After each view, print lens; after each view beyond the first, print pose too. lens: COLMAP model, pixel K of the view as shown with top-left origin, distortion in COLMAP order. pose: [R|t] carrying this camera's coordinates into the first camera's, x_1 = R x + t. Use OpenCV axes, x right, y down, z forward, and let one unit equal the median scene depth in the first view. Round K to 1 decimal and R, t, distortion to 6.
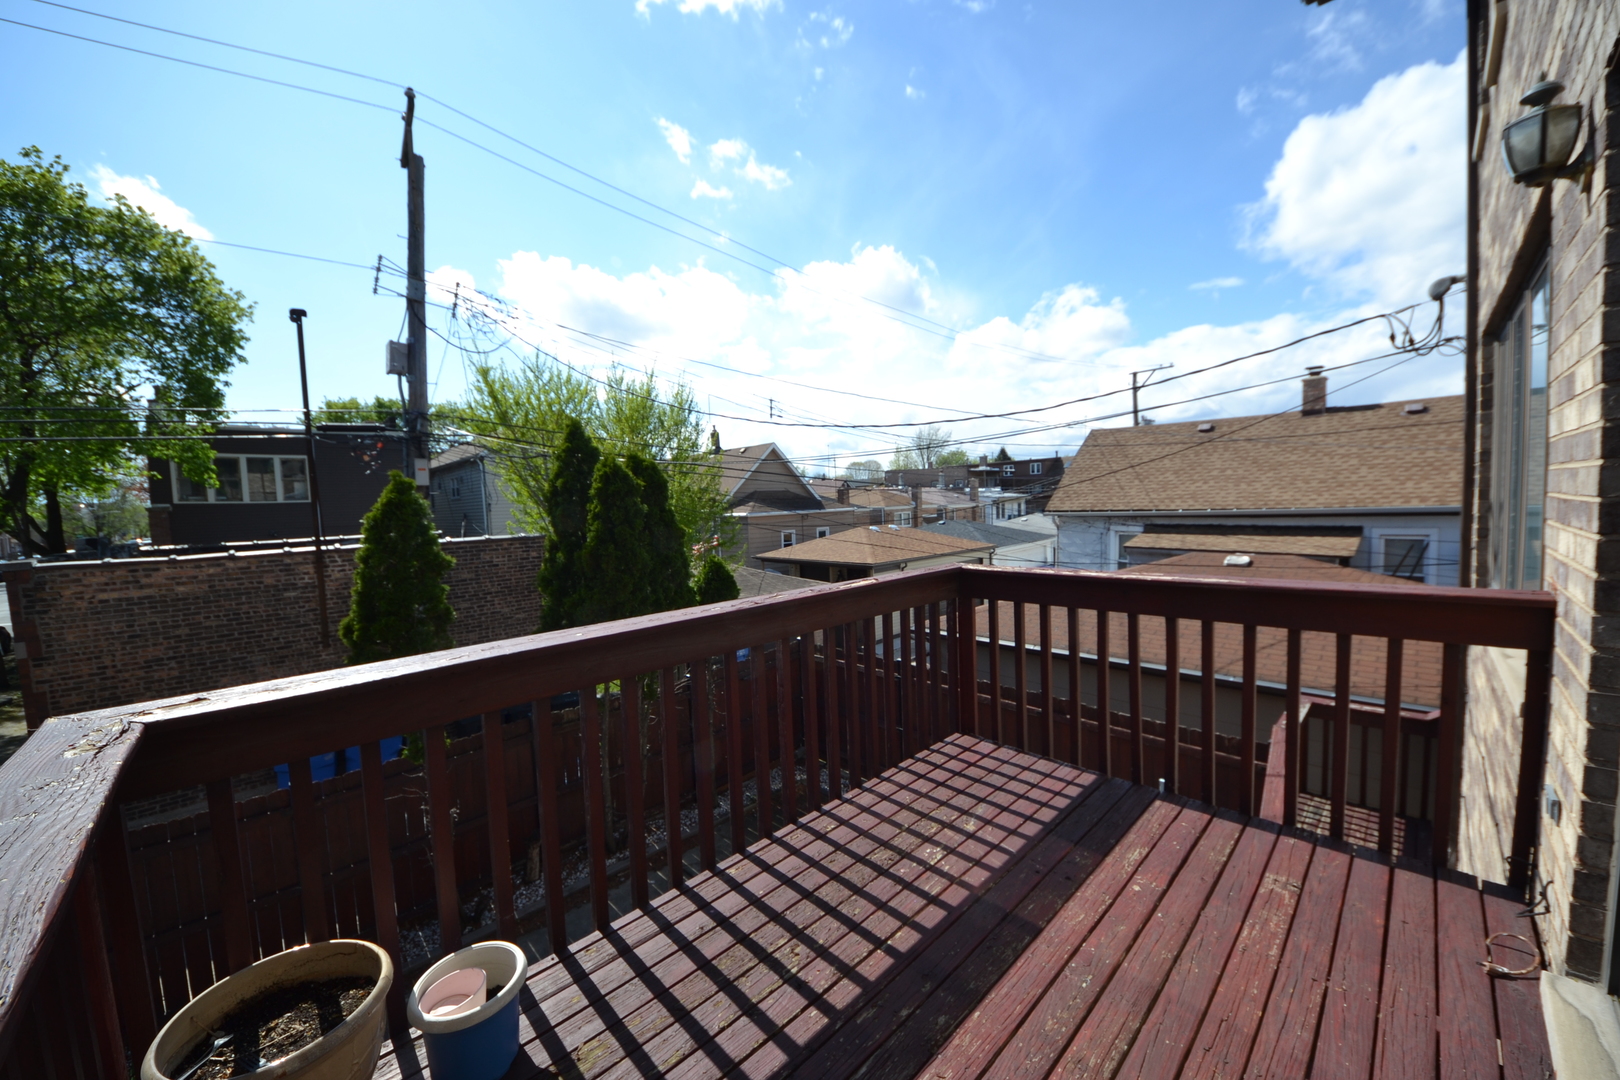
lens RADIAL K [[586.2, 0, 808.2], [0, 586.2, 536.0], [0, 0, 1]] dist [0.065708, -0.031409]
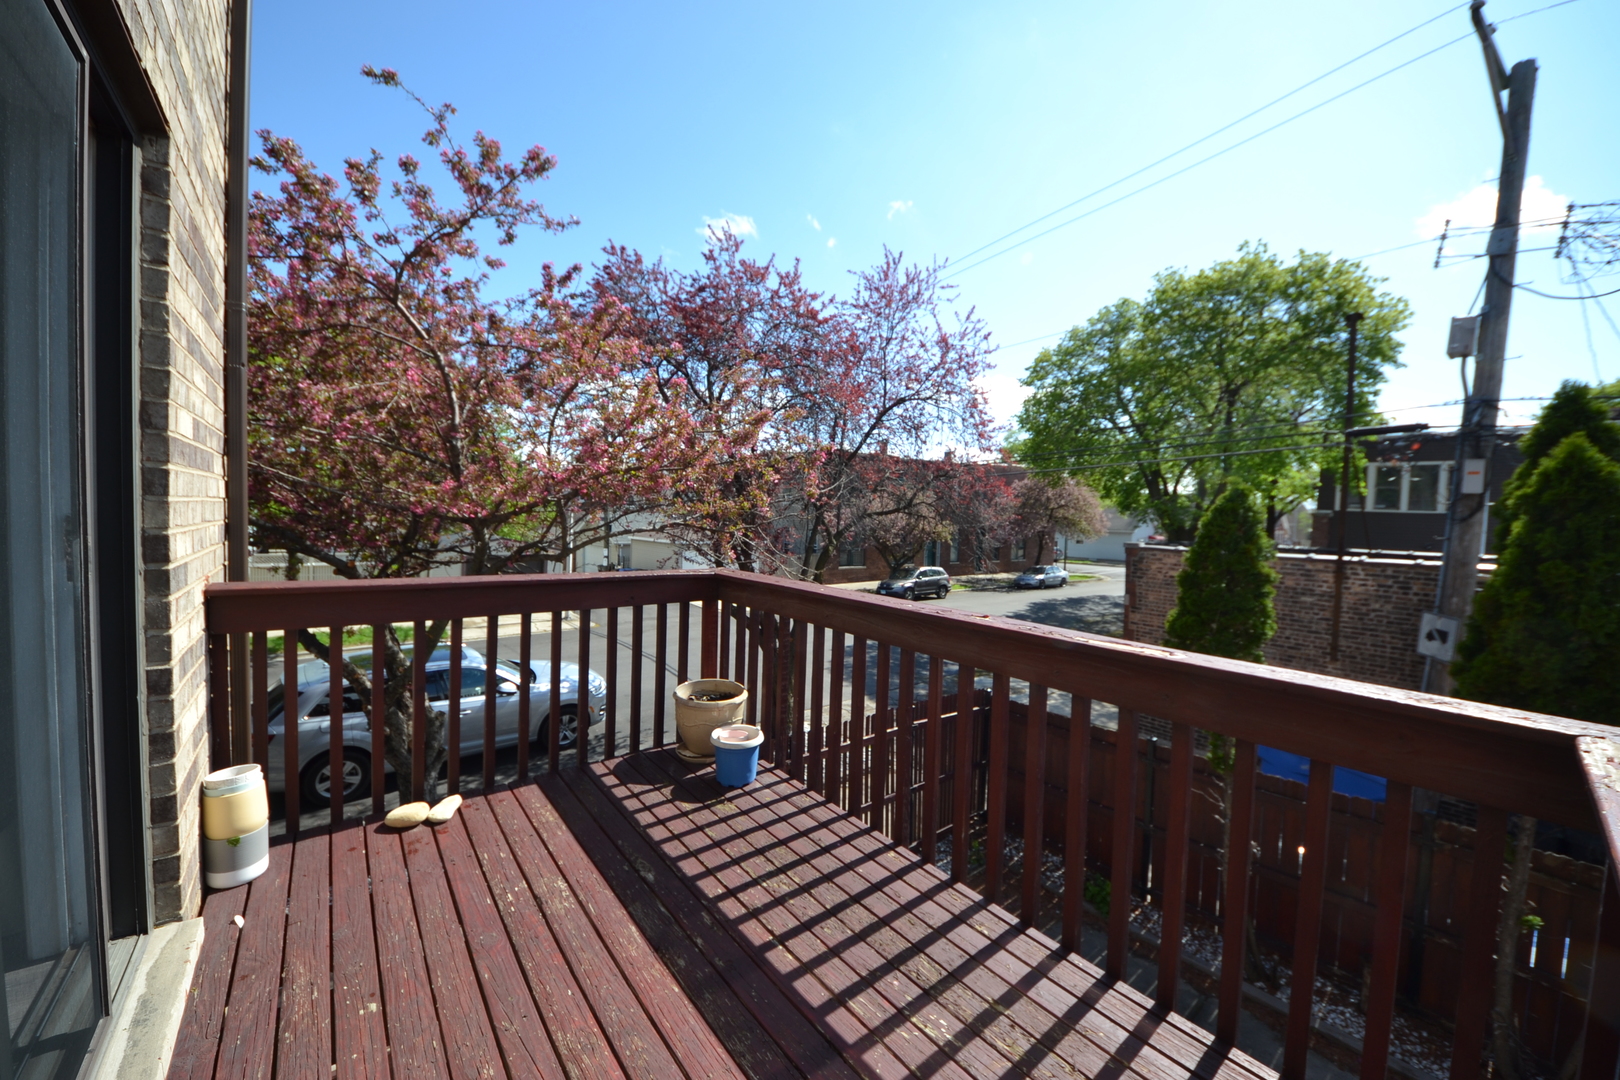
lens RADIAL K [[586.2, 0, 808.2], [0, 586.2, 536.0], [0, 0, 1]] dist [0.065708, -0.031409]
pose [[-0.076055, 0.073323, -0.994404, 0.844436], [-0.089616, 0.992754, 0.080055, -0.062529], [0.993068, 0.095203, -0.068933, 0.831856]]
